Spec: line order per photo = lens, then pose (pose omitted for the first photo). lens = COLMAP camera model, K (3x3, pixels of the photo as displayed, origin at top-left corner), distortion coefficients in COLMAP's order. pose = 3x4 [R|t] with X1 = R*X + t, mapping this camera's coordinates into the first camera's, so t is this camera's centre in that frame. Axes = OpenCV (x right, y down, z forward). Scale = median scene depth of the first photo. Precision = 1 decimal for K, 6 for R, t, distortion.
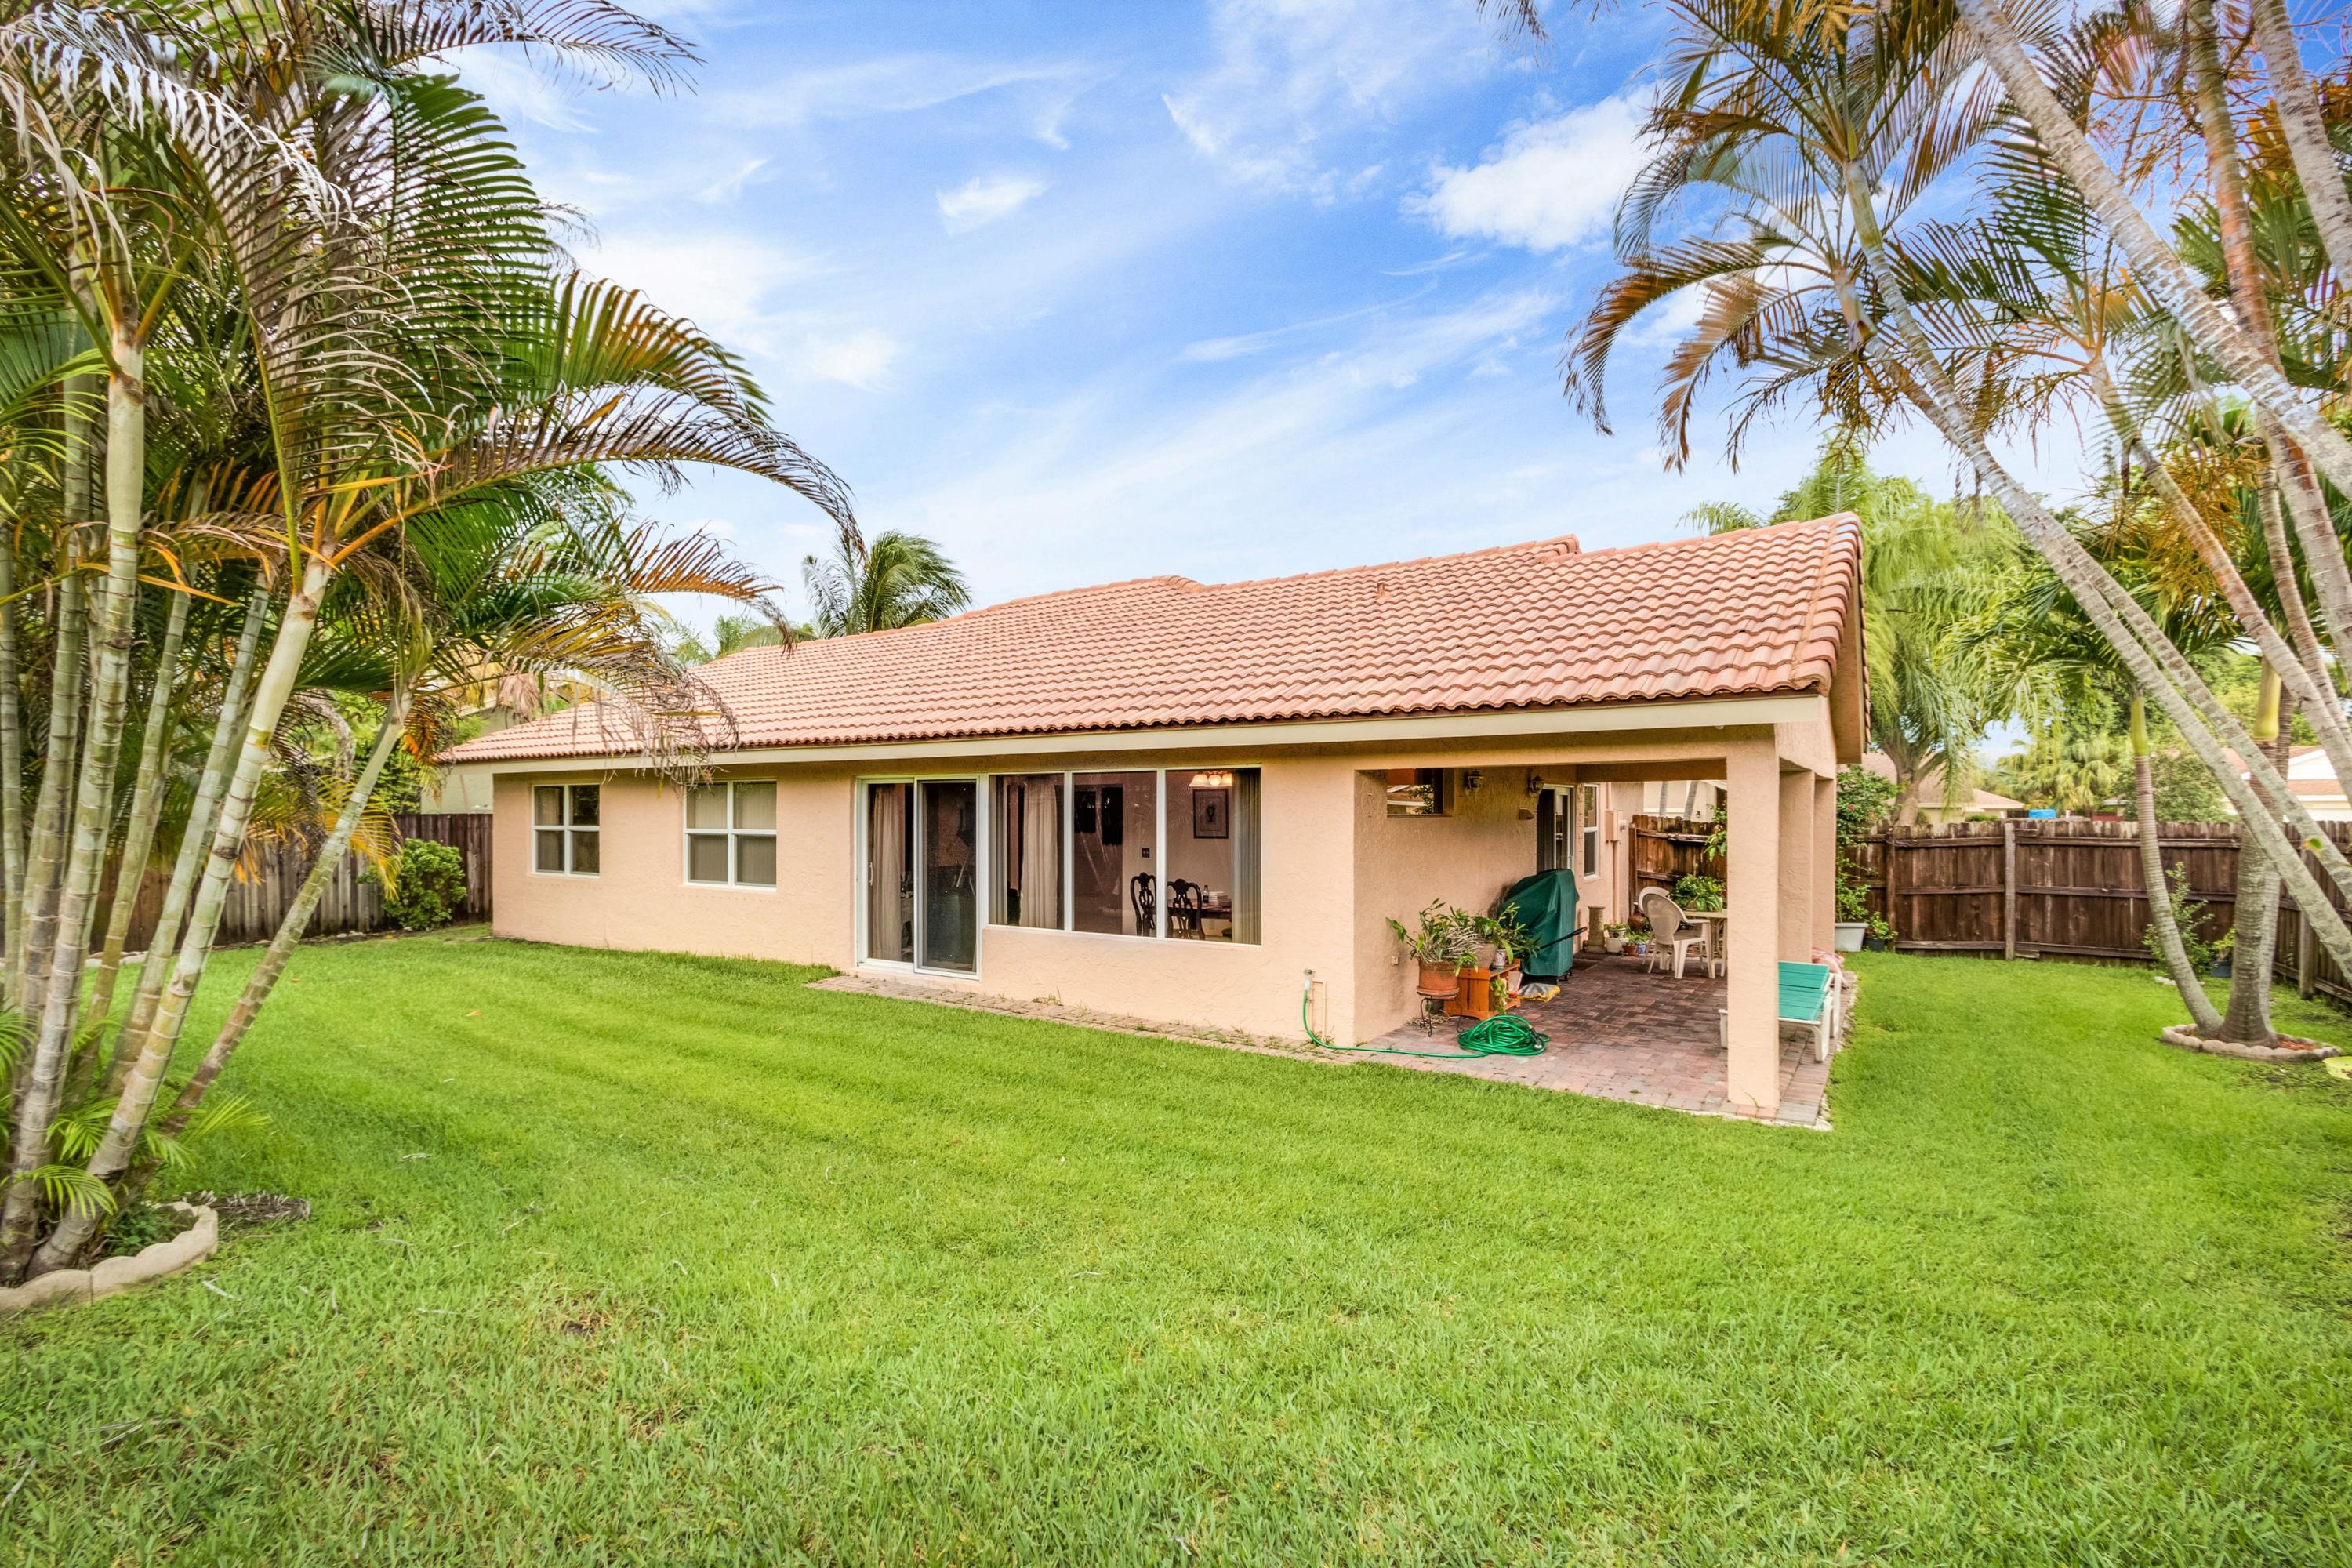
lens RADIAL K [[1083.0, 0, 1163.9], [0, 1083.0, 789.6], [0, 0, 1]] dist [0.004715, -0.001951]
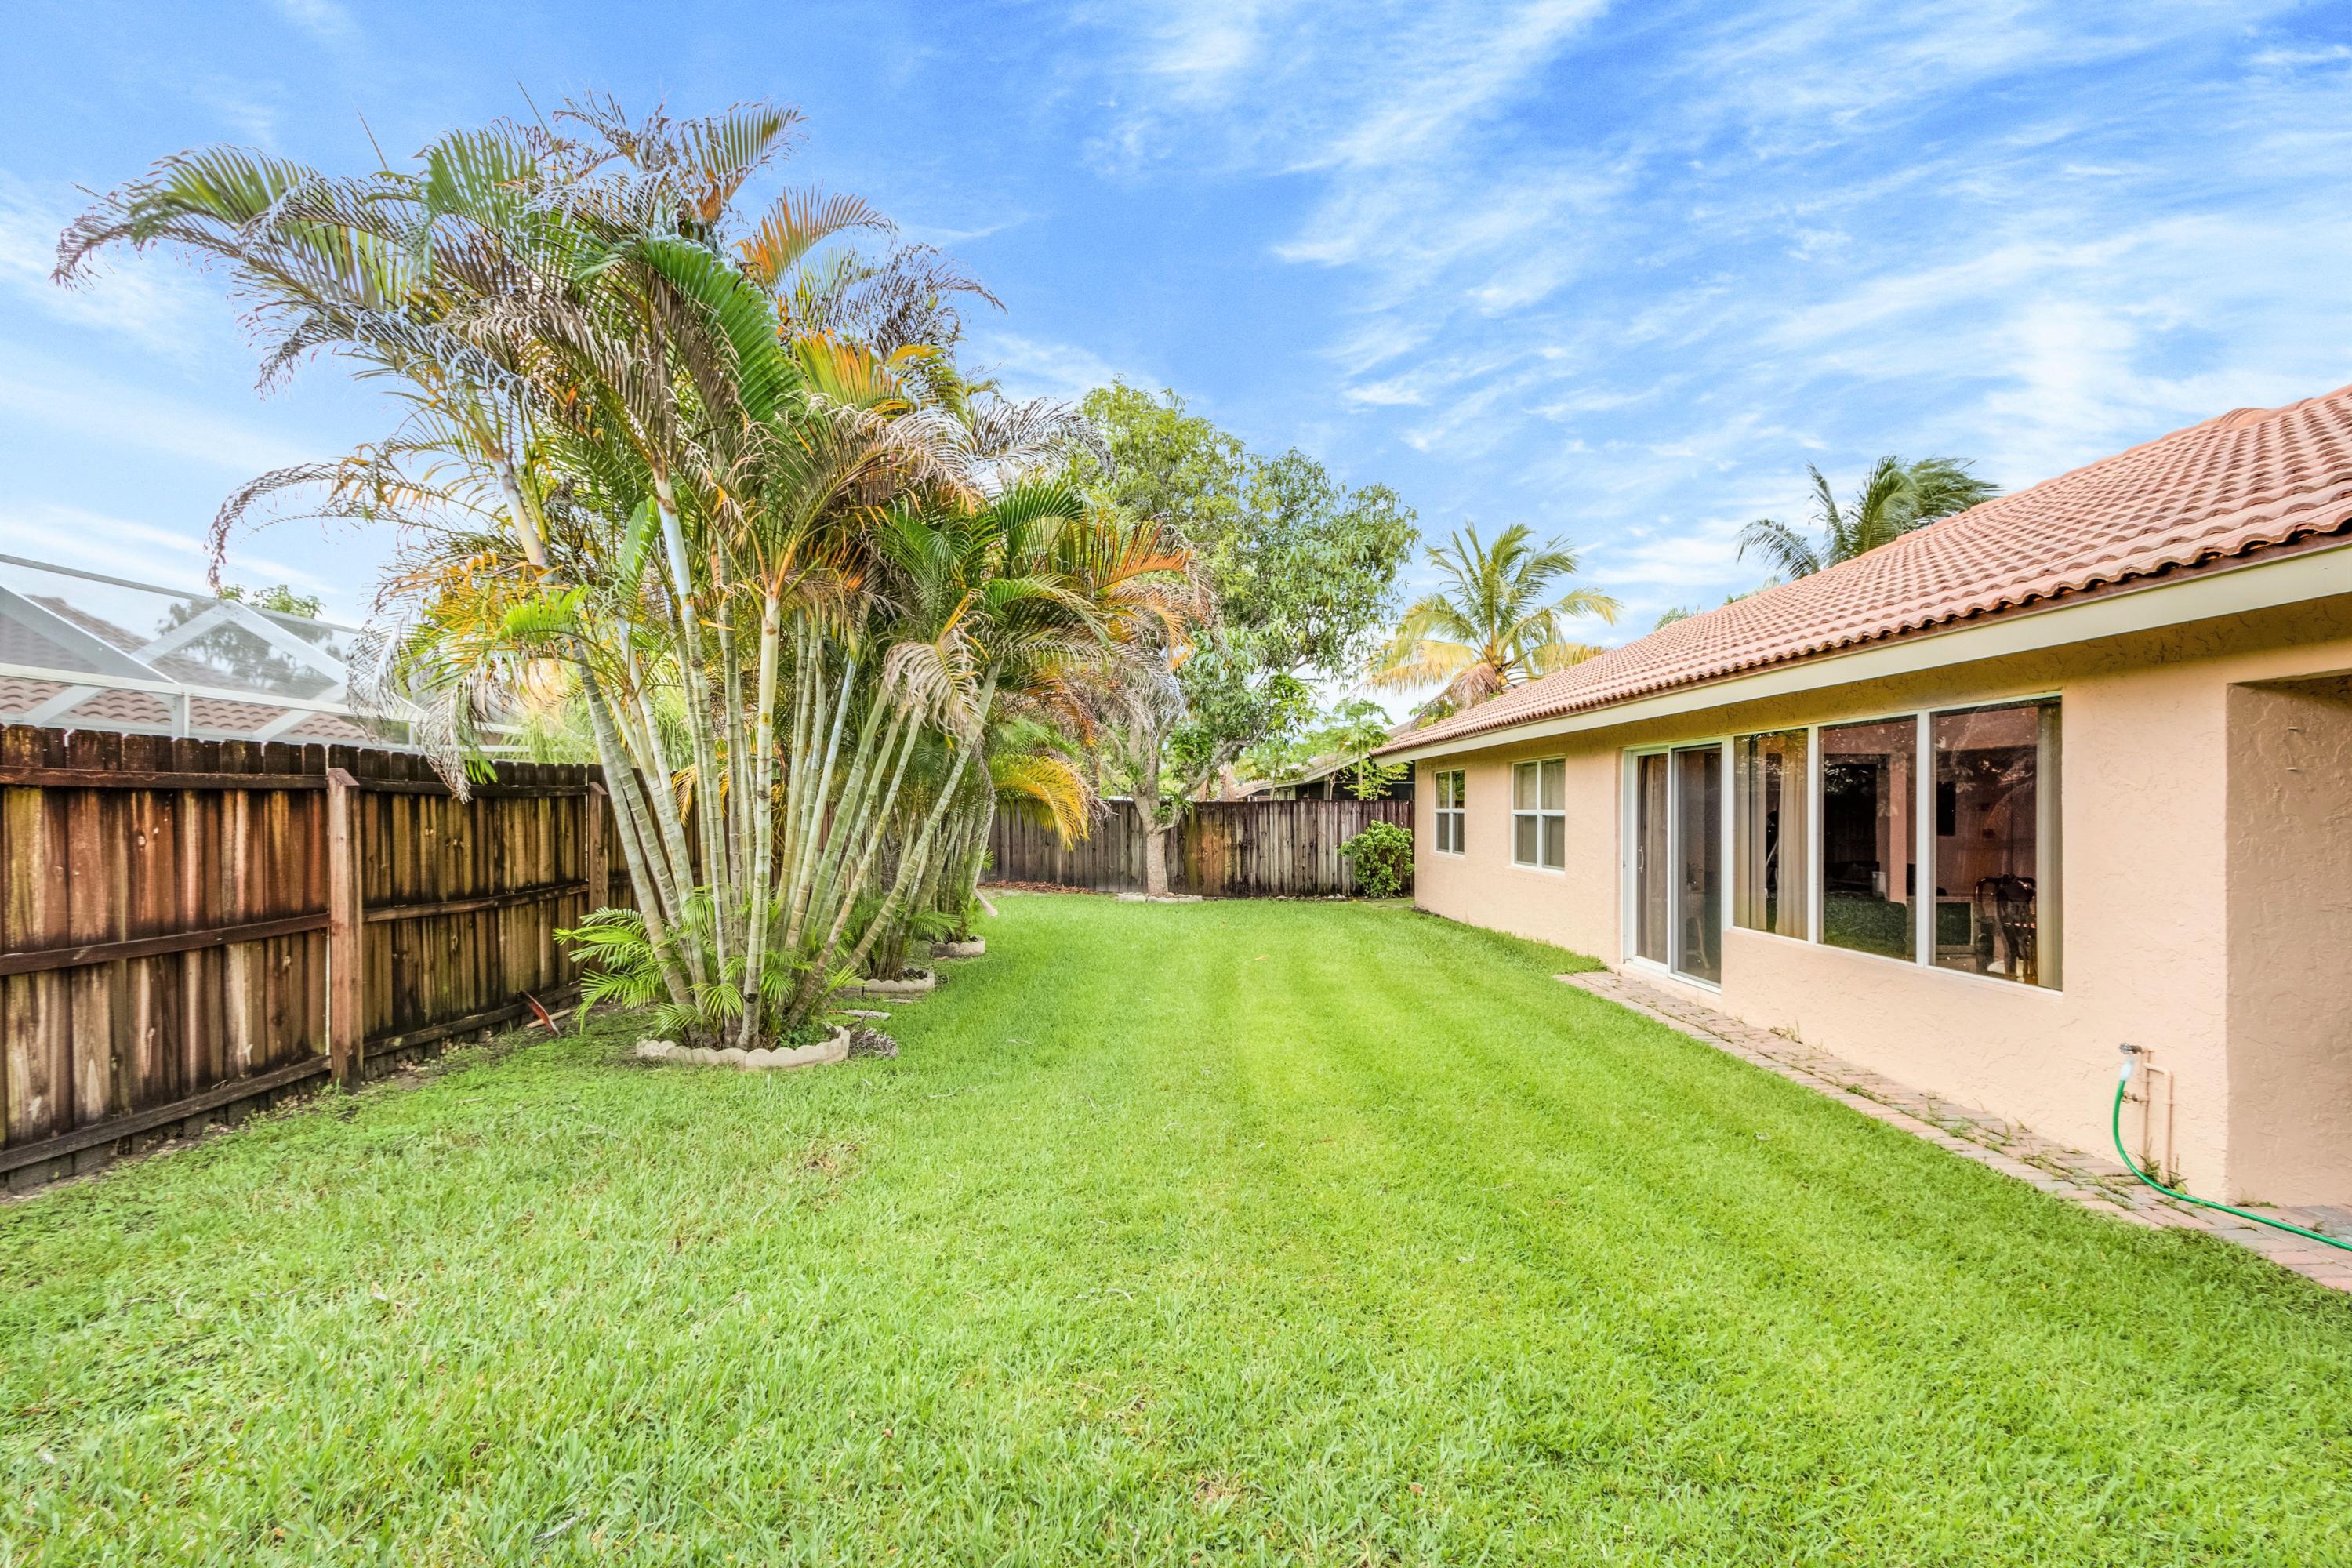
lens RADIAL K [[1083.0, 0, 1172.5], [0, 1083.0, 803.0], [0, 0, 1]] dist [0.004715, -0.001951]
pose [[0.576739, 0.000356, -0.816928, 0.242193], [0.009450, 0.999930, 0.007107, 0.025228], [0.816873, -0.011819, 0.576696, 0.214750]]
